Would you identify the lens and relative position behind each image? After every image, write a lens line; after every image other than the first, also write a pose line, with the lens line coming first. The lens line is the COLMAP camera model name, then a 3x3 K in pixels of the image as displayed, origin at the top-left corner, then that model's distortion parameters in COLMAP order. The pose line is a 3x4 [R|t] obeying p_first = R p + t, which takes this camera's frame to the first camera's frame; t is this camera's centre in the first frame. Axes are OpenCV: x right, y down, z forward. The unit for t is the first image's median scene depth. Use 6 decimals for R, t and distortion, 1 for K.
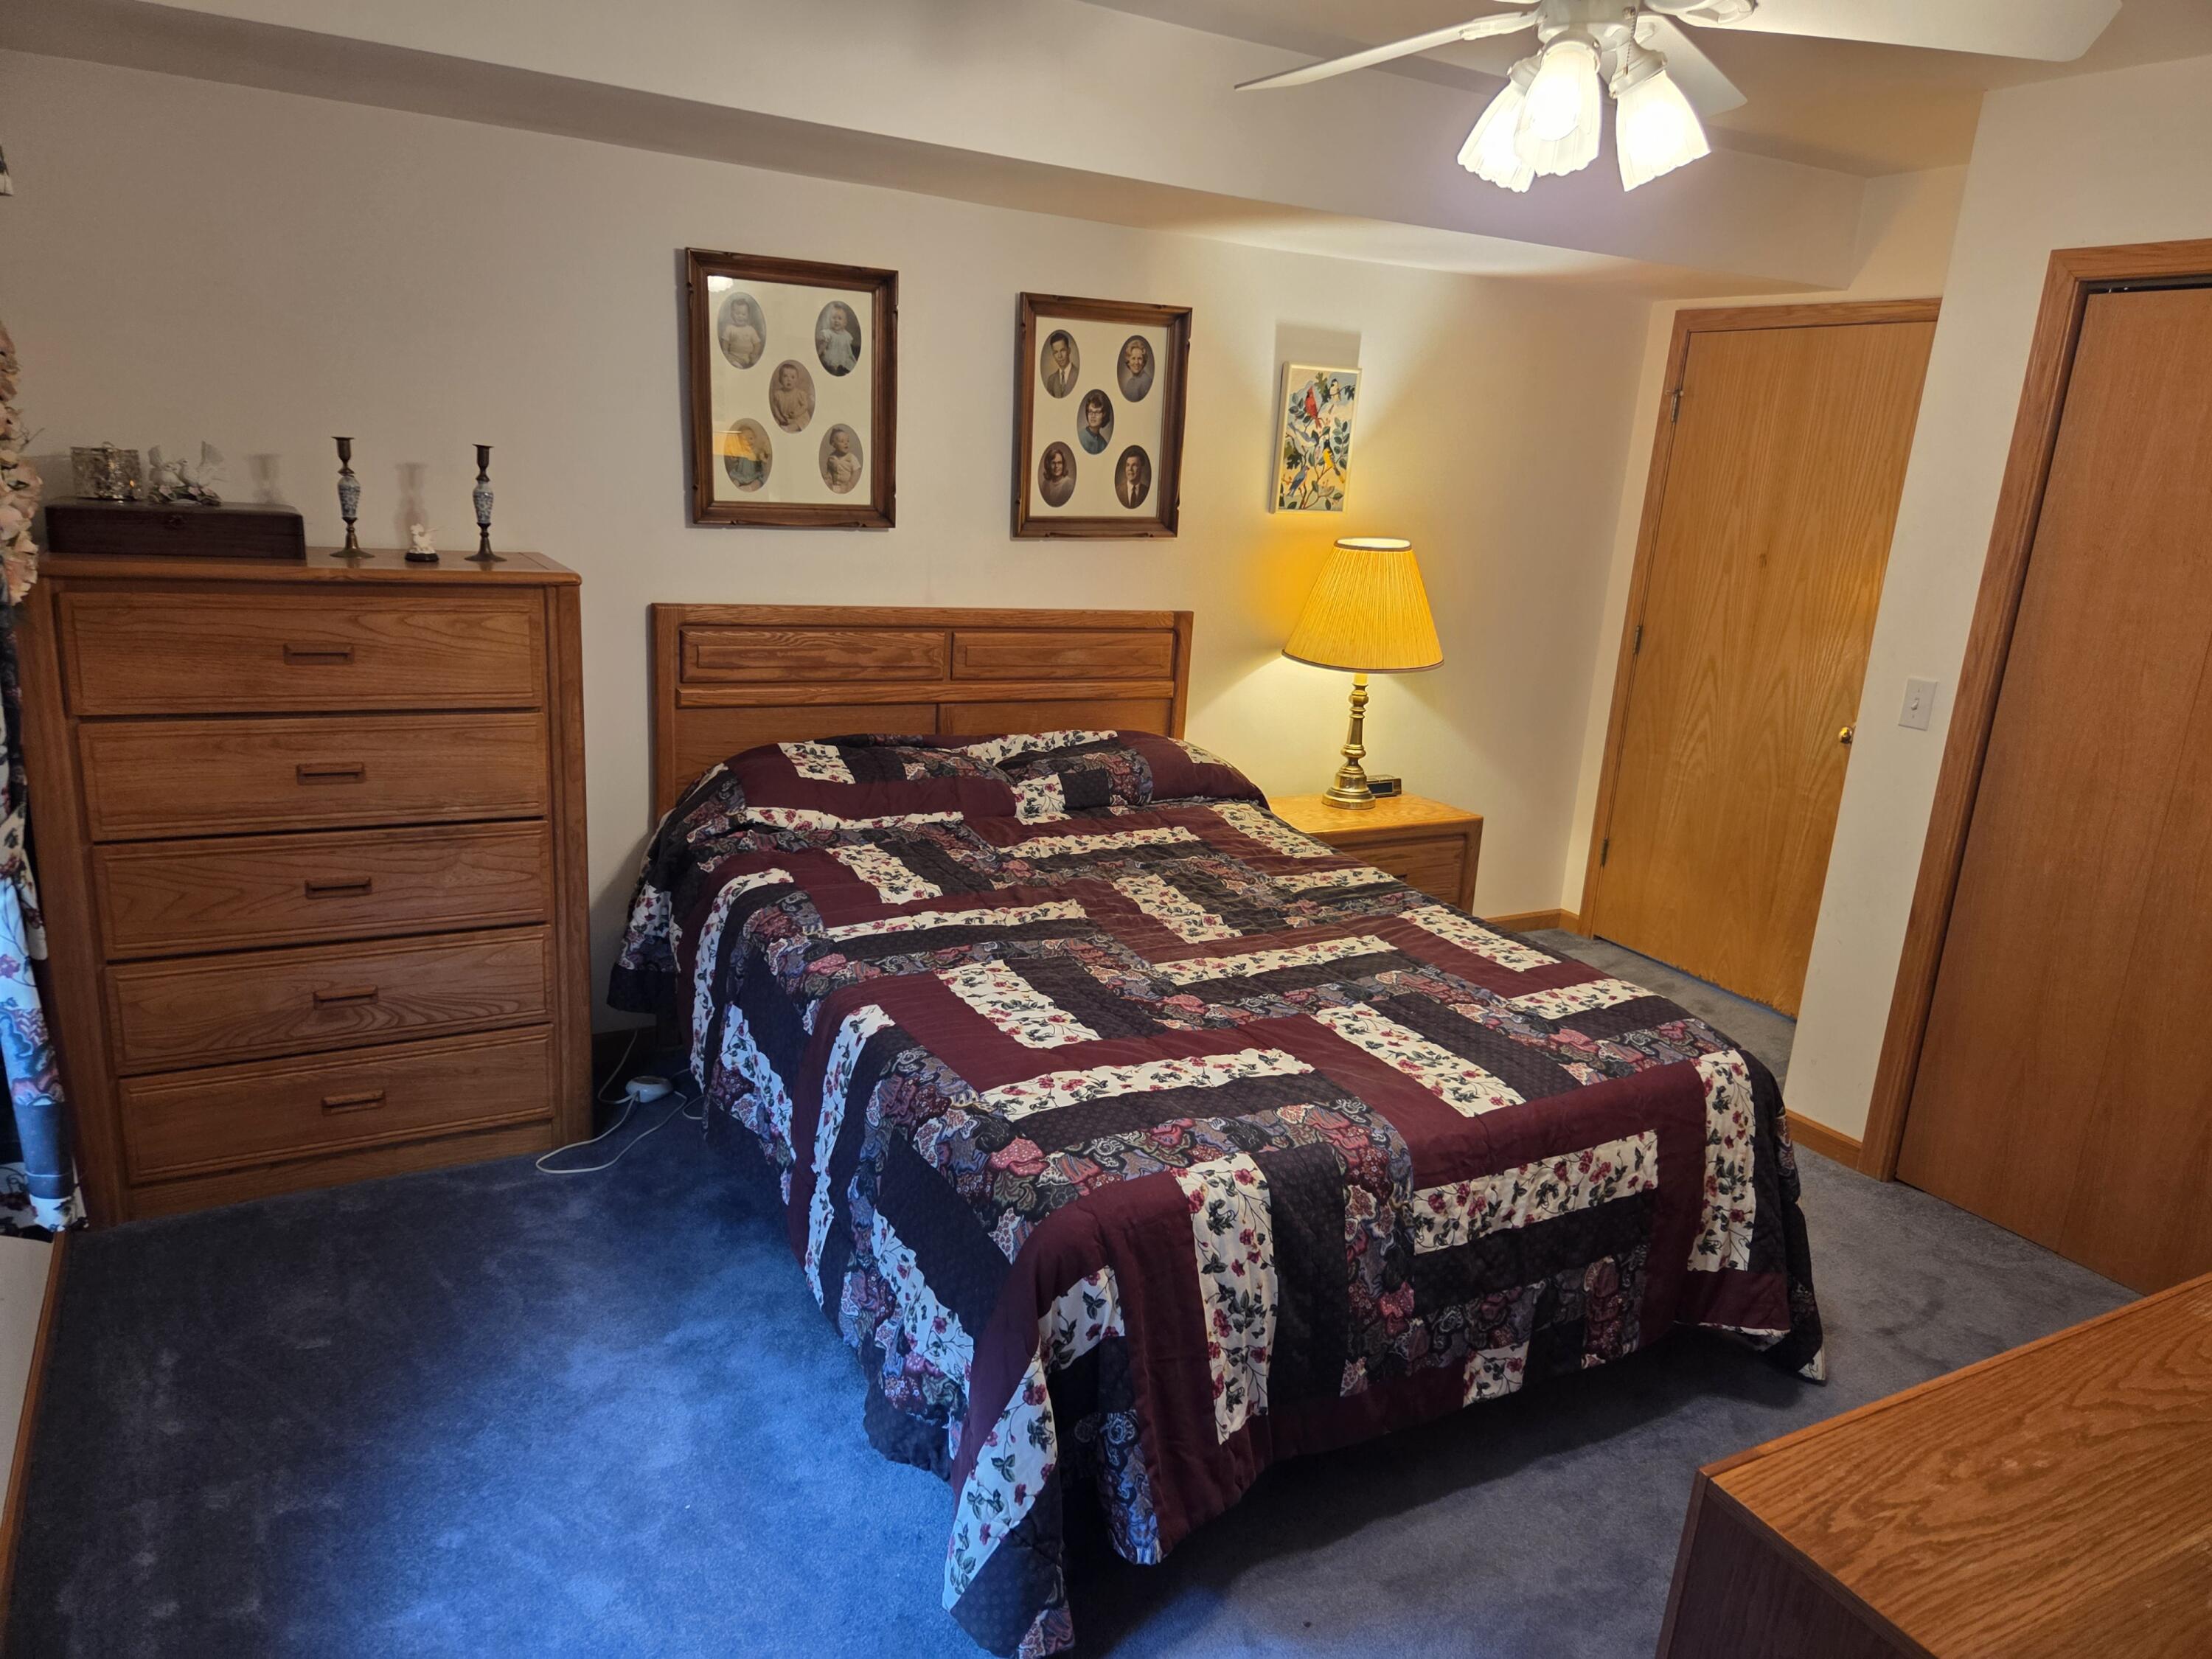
lens RADIAL K [[1494.6, 0, 1106.0], [0, 1494.6, 829.5], [0, 0, 1]] dist [0.085753, -0.065581]
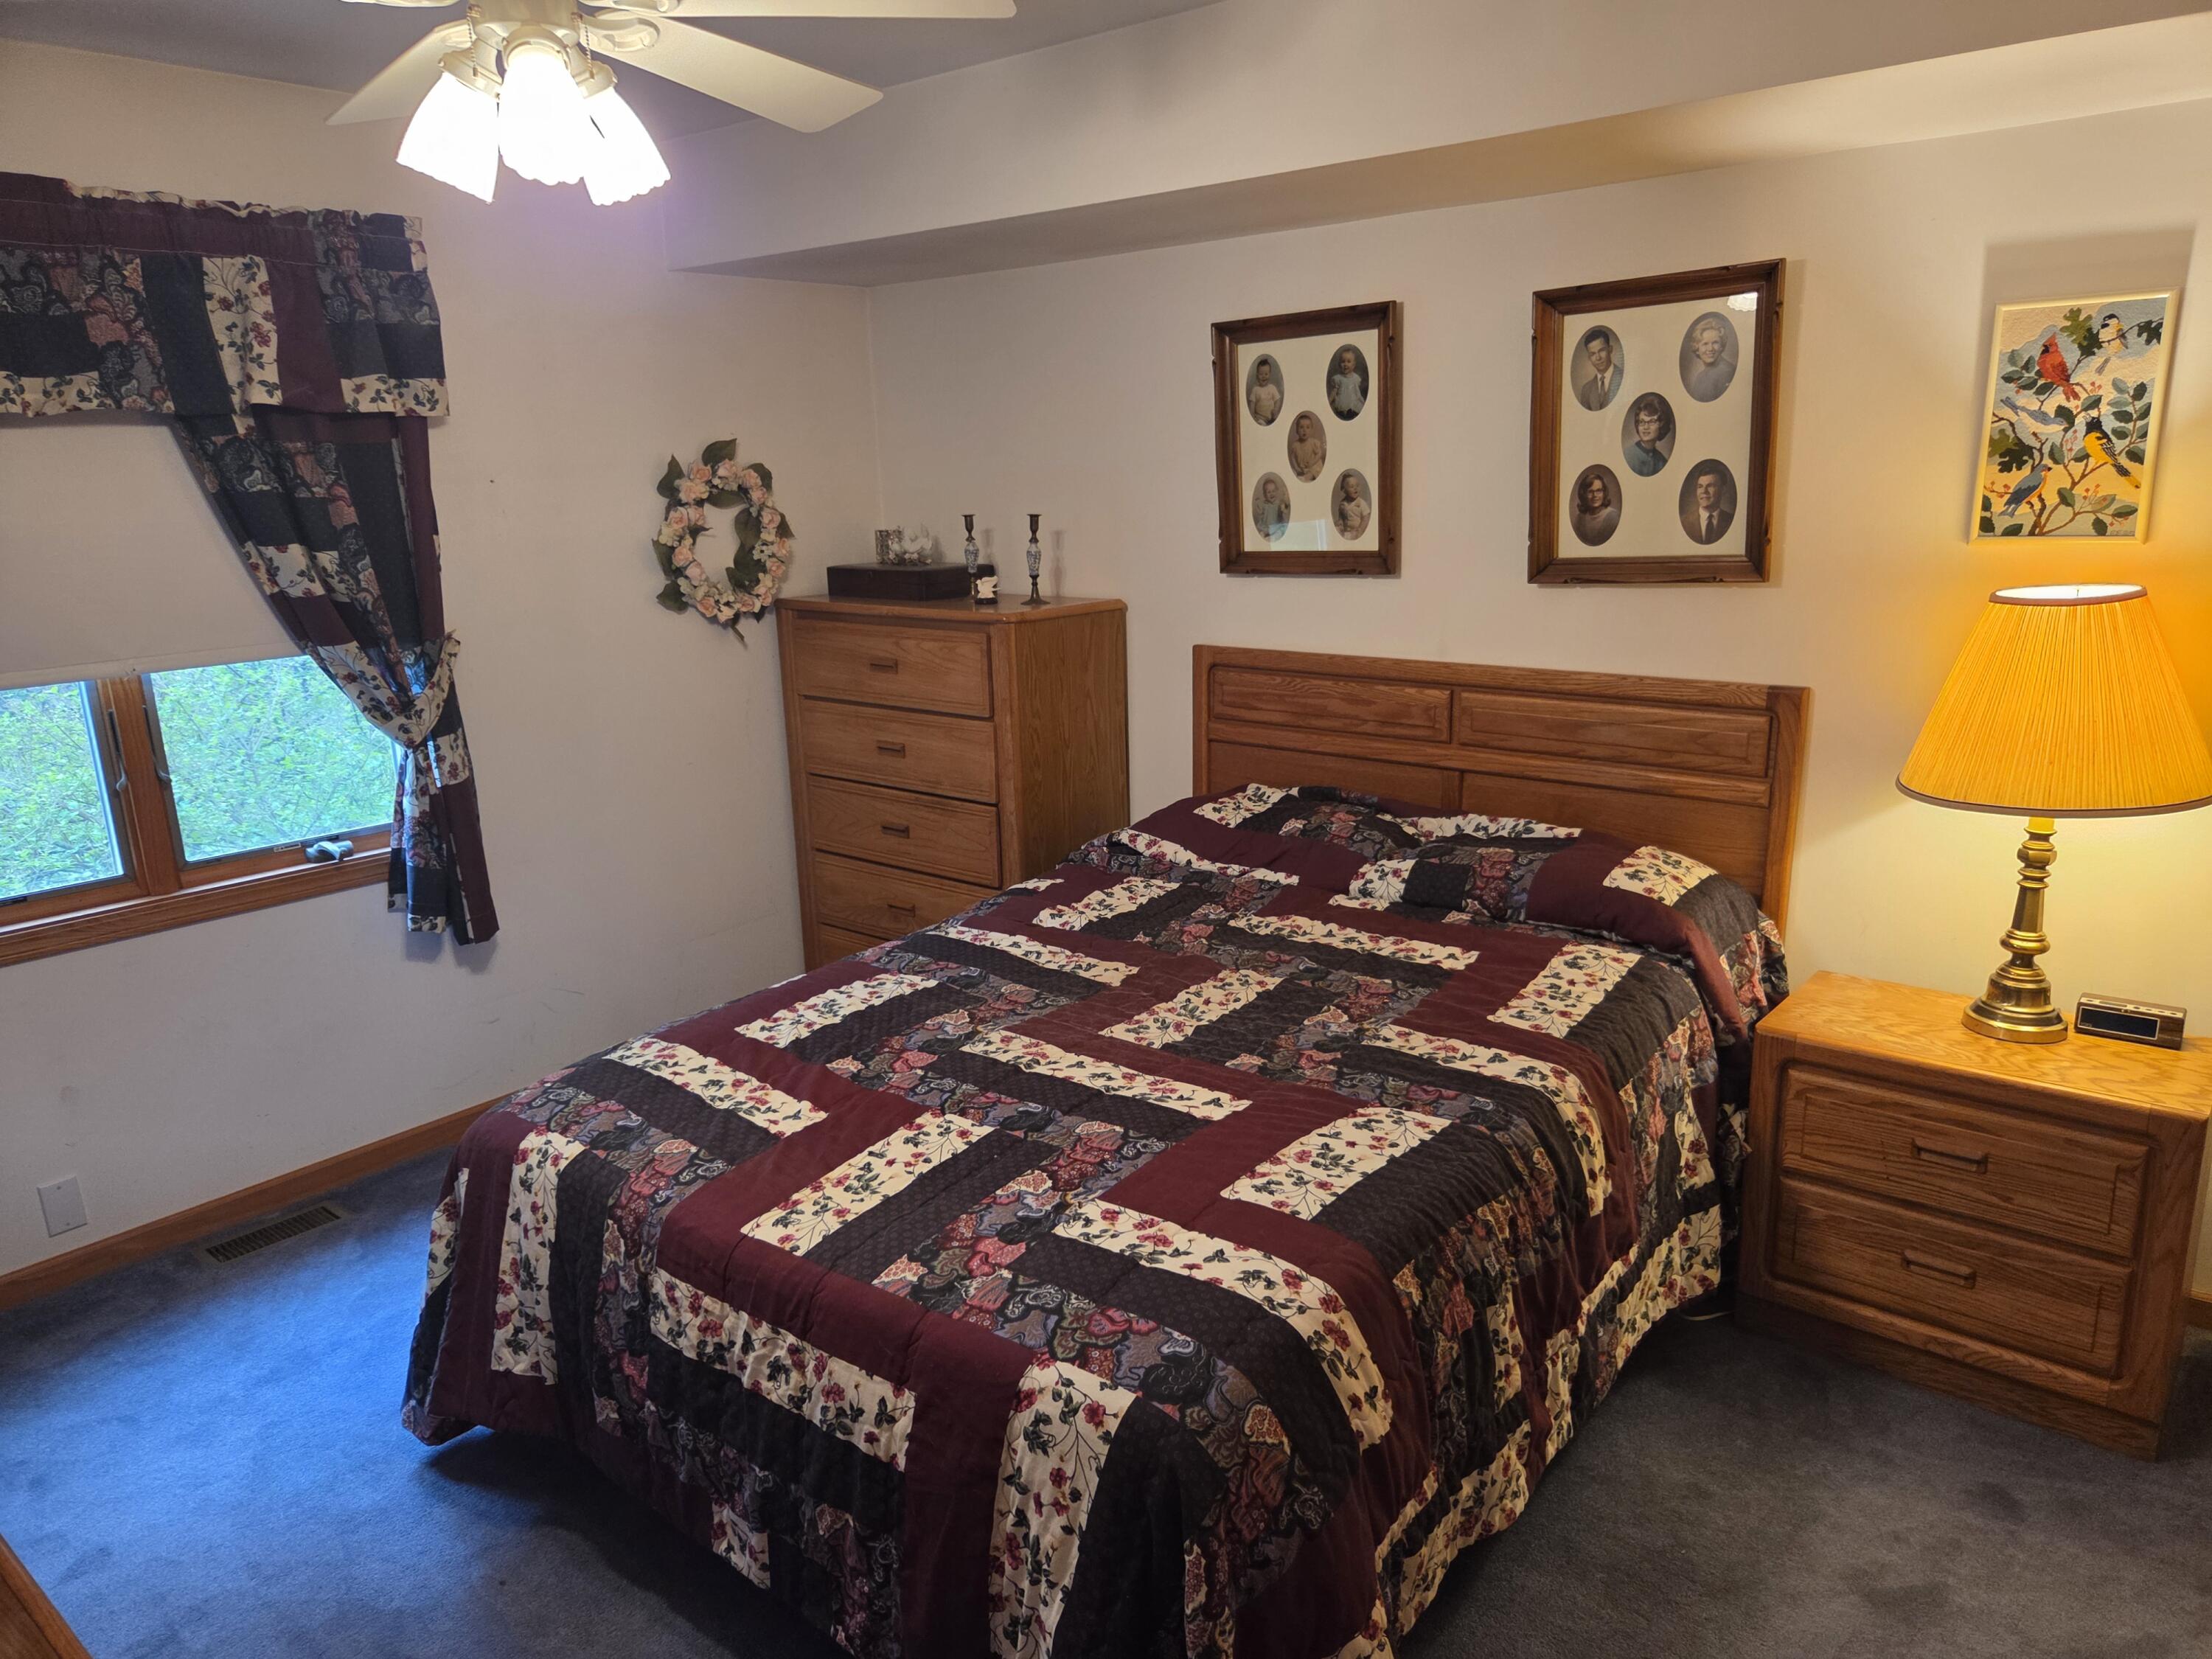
lens RADIAL K [[1475.4, 0, 1121.8], [0, 1475.4, 833.0], [0, 0, 1]] dist [0.076890, -0.058538]
pose [[0.364158, 0.153102, -0.918667, 0.684135], [-0.183442, 0.978863, 0.090419, -0.098644], [0.913093, 0.135595, 0.384546, 0.528805]]
